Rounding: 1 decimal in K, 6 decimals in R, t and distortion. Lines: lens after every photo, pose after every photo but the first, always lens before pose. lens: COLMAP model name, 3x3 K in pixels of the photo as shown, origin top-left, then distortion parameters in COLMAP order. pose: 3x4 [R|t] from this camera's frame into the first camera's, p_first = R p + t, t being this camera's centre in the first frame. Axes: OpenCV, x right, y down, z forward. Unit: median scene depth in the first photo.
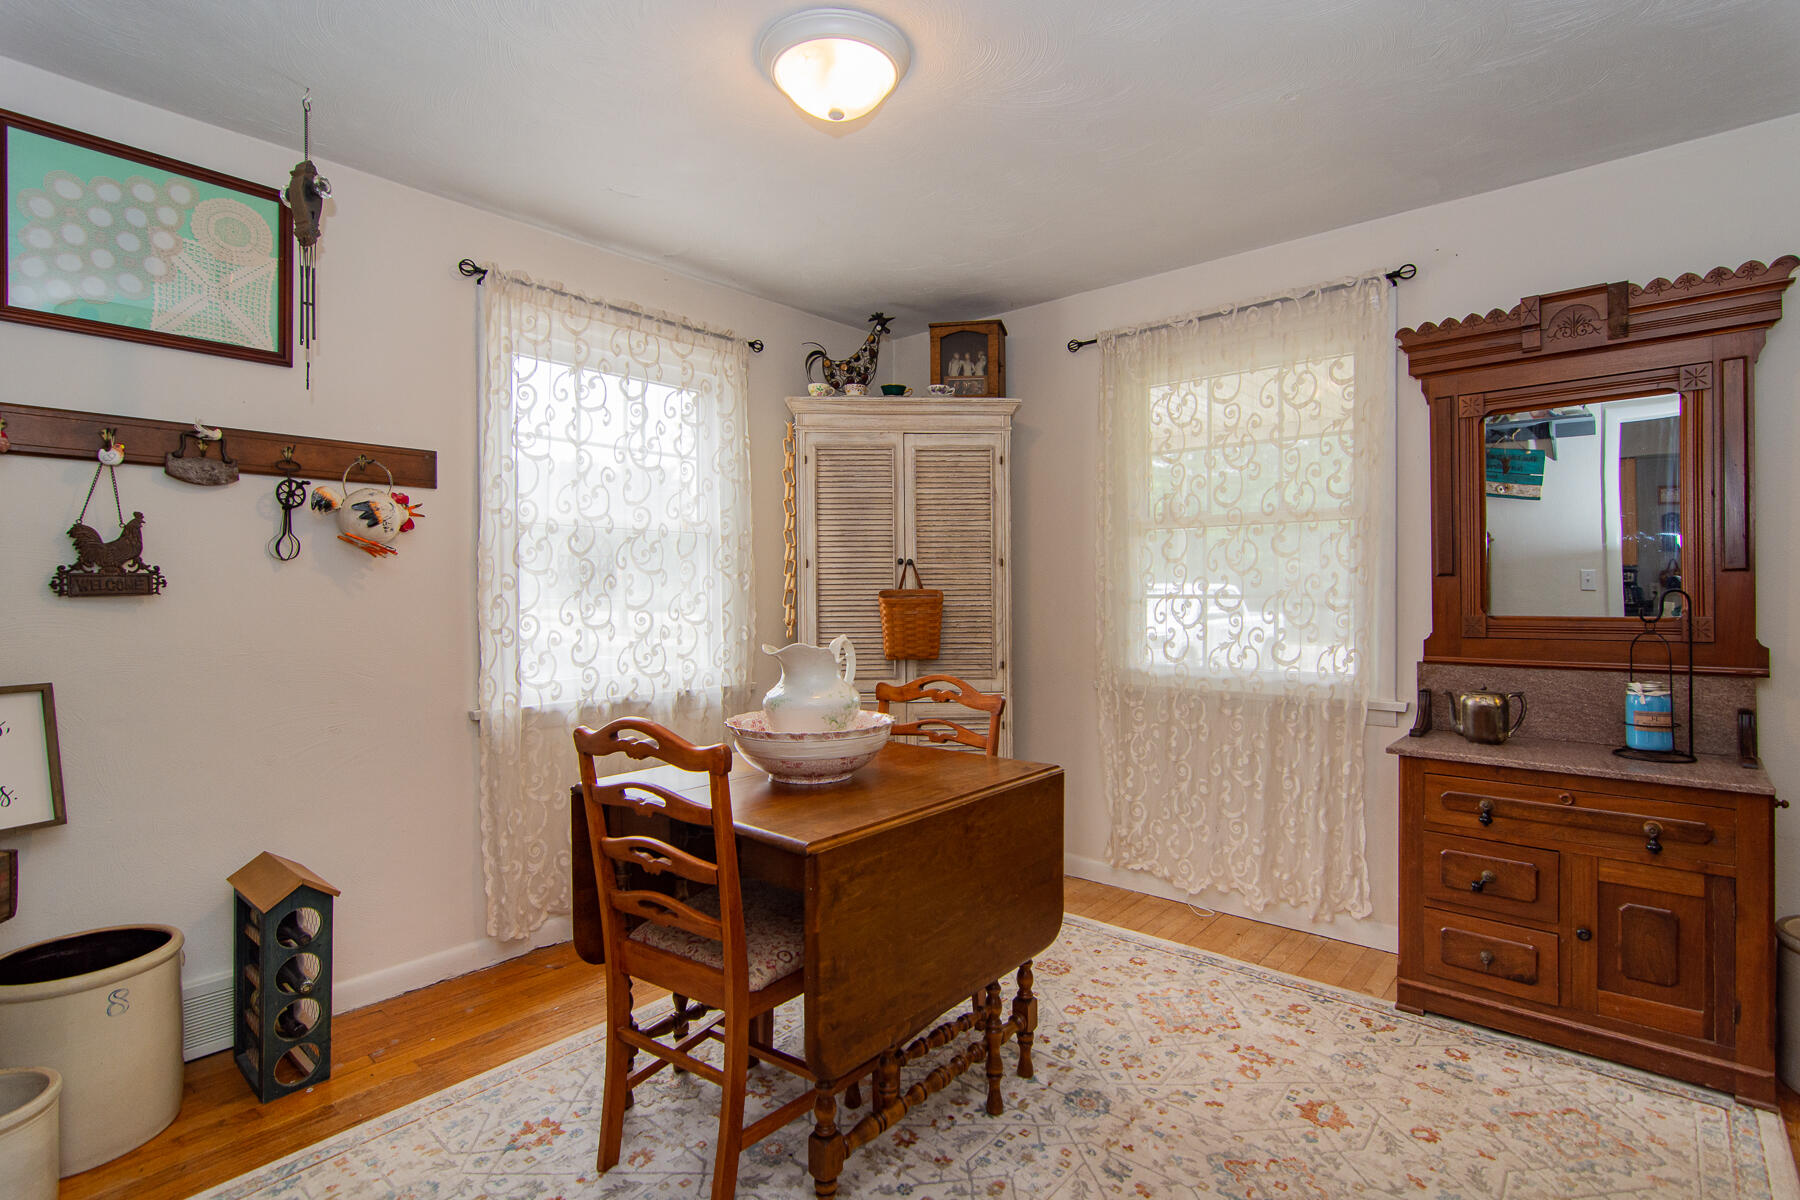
lens RADIAL K [[865.3, 0, 900.0], [0, 865.3, 600.0], [0, 0, 1]] dist [0.000388, 0.001821]
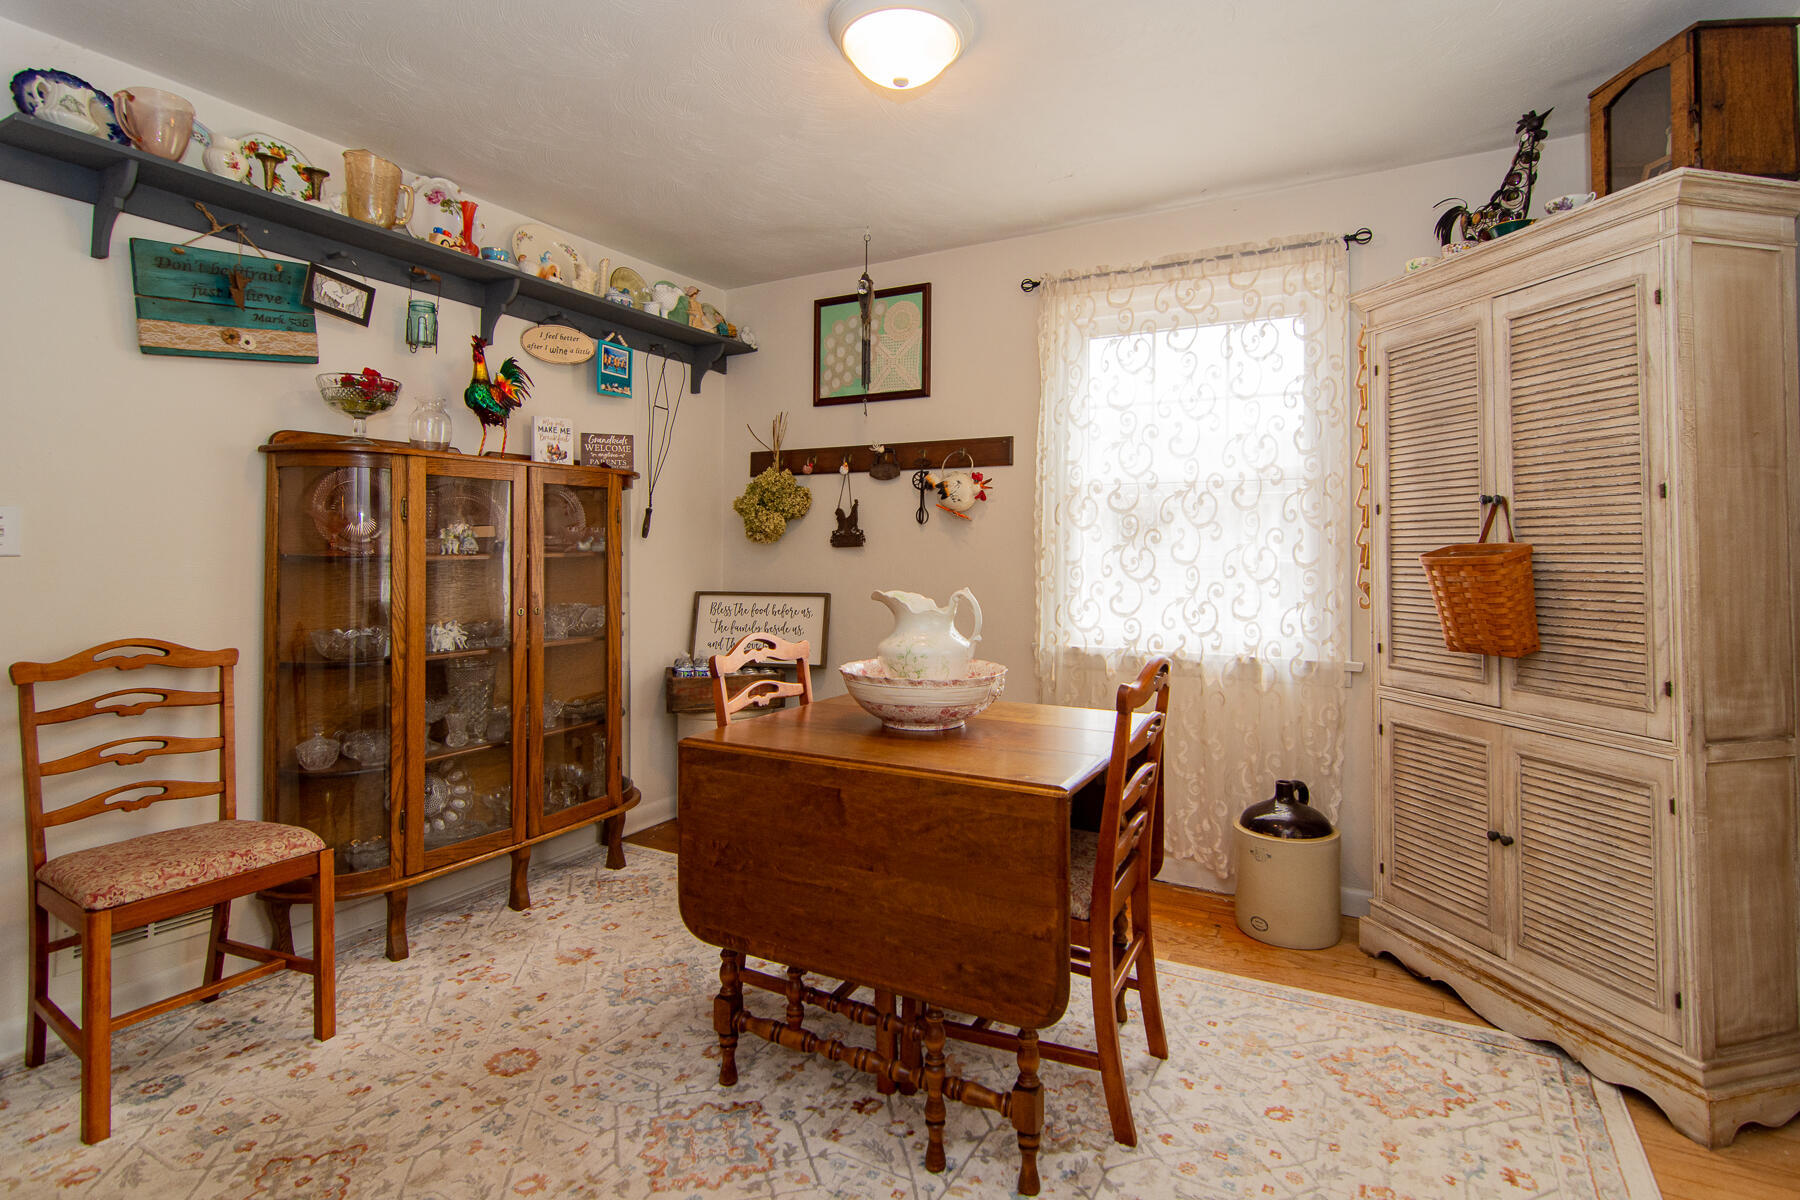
lens RADIAL K [[861.0, 0, 904.7], [0, 861.0, 537.2], [0, 0, 1]] dist [-0.001610, 0.000103]
pose [[0.216385, -0.010194, -0.976255, 0.531014], [-0.016657, 0.999761, -0.014131, -0.000805], [0.976166, 0.019319, 0.216164, 0.447970]]
